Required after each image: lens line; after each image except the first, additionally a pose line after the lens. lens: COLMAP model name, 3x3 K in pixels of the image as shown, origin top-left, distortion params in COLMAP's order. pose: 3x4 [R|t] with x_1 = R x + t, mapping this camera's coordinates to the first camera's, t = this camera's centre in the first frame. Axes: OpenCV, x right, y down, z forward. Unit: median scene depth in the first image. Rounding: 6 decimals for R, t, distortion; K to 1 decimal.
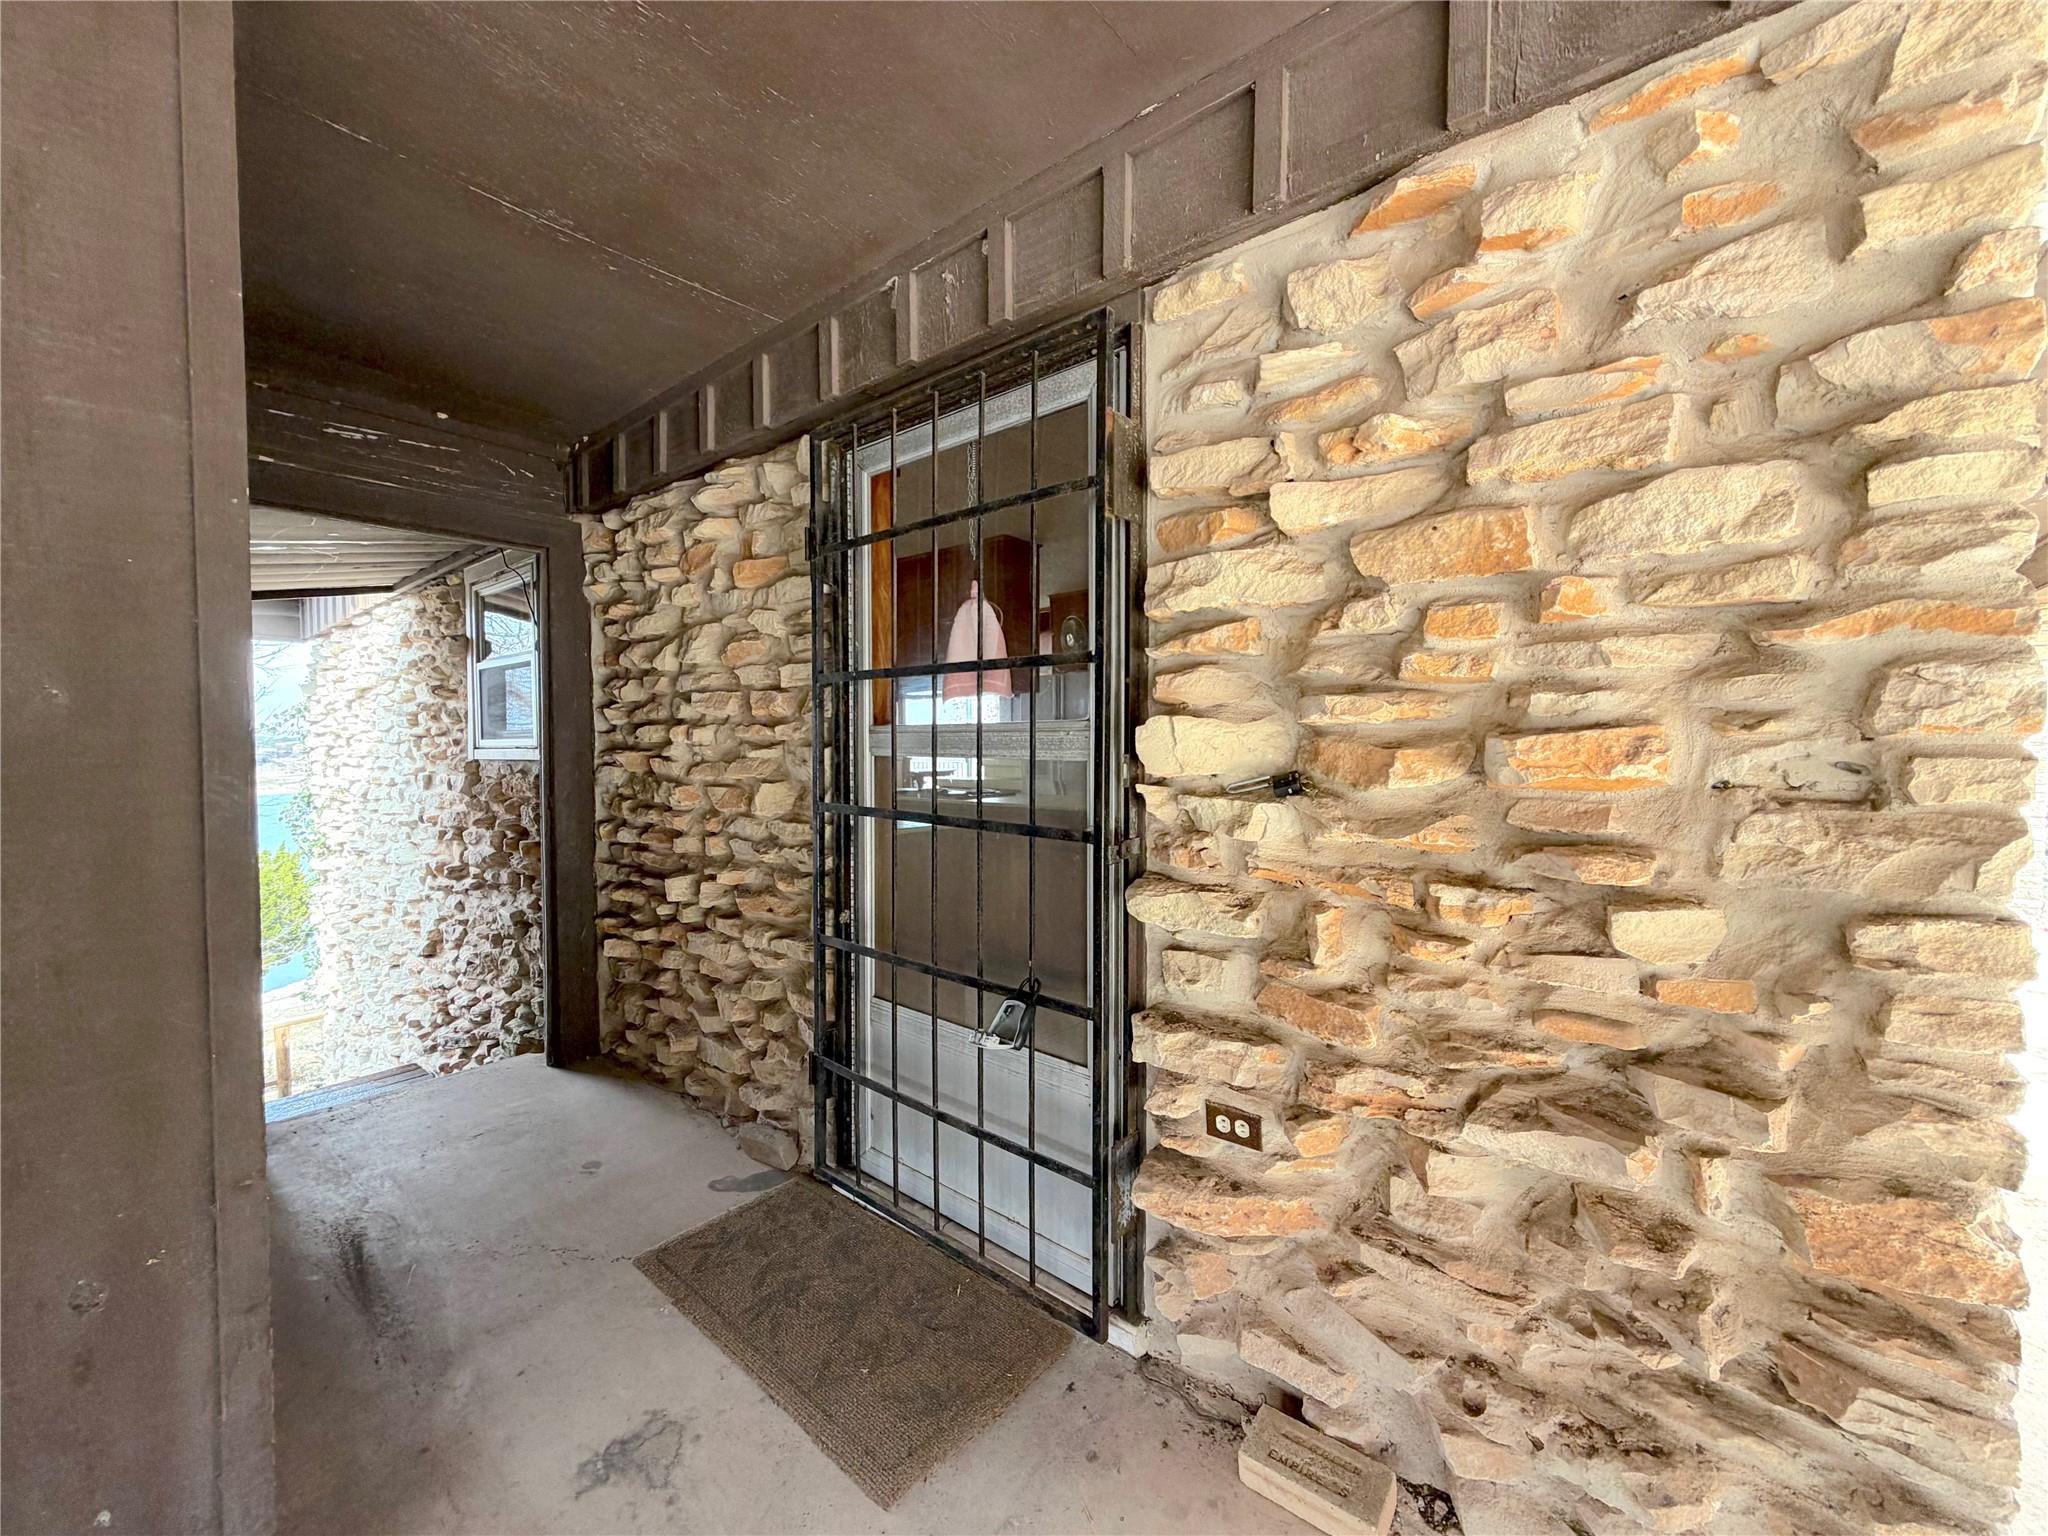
lens RADIAL K [[815.4, 0, 1024.0], [0, 815.4, 768.0], [0, 0, 1]] dist [0.001329, 0.000019]
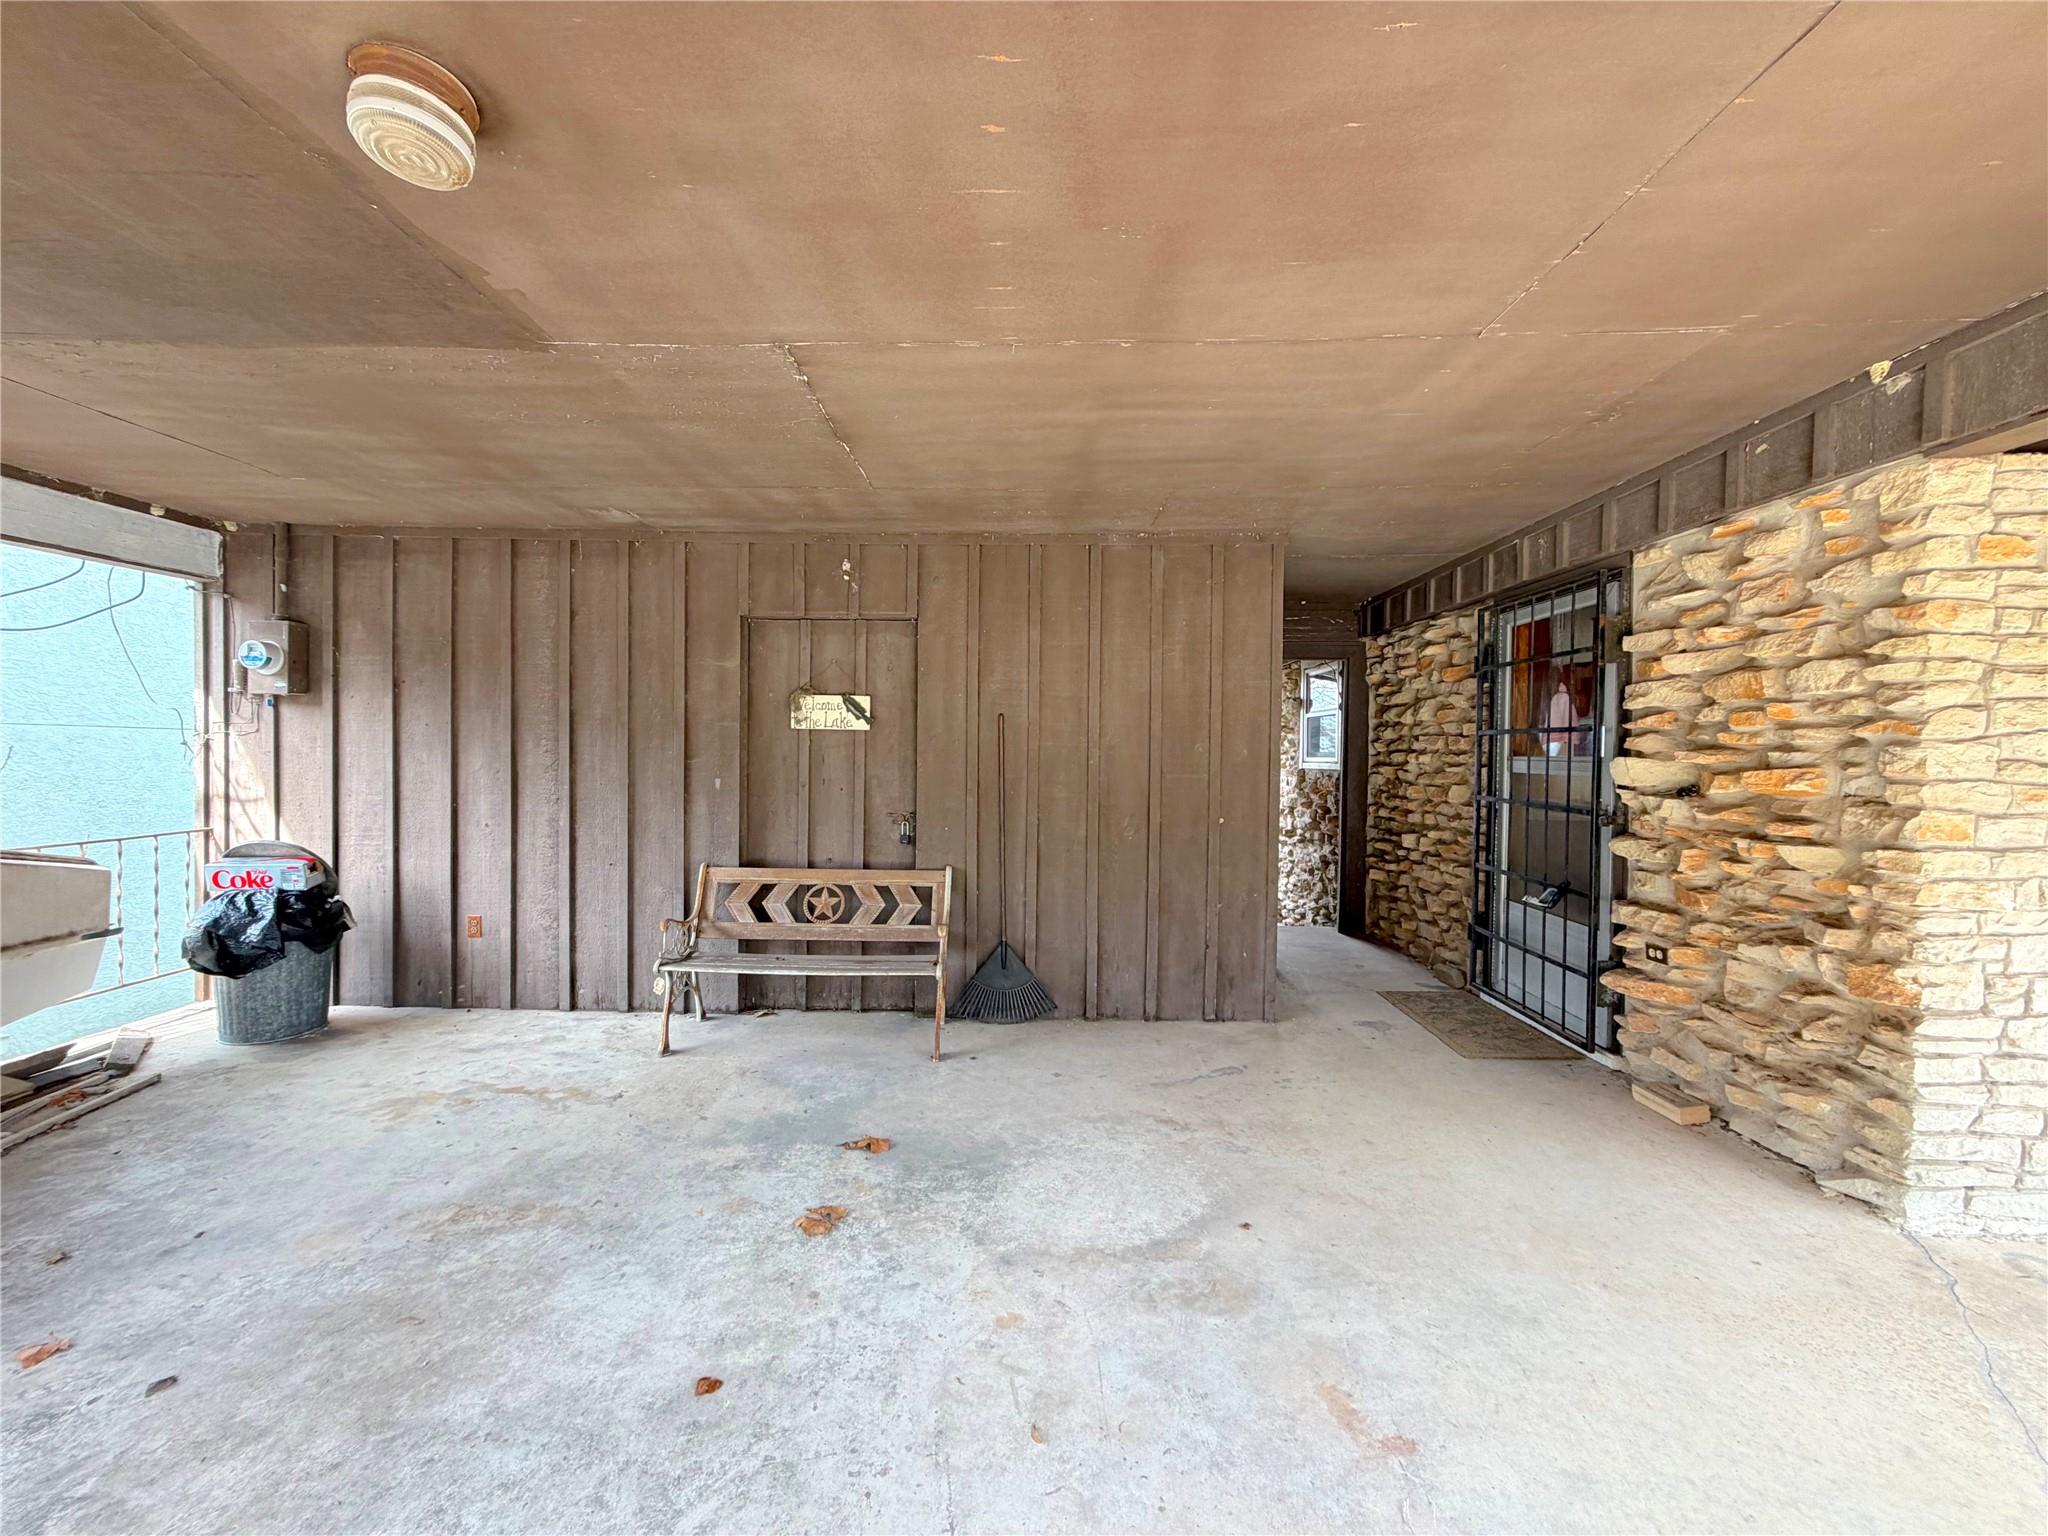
lens RADIAL K [[815.4, 0, 1024.0], [0, 815.4, 768.0], [0, 0, 1]] dist [0.001329, 0.000019]
pose [[0.634662, 0.024195, -0.772411, 0.523247], [-0.035381, 0.999371, 0.002232, 0.010118], [0.771979, 0.025912, 0.635119, -0.999942]]
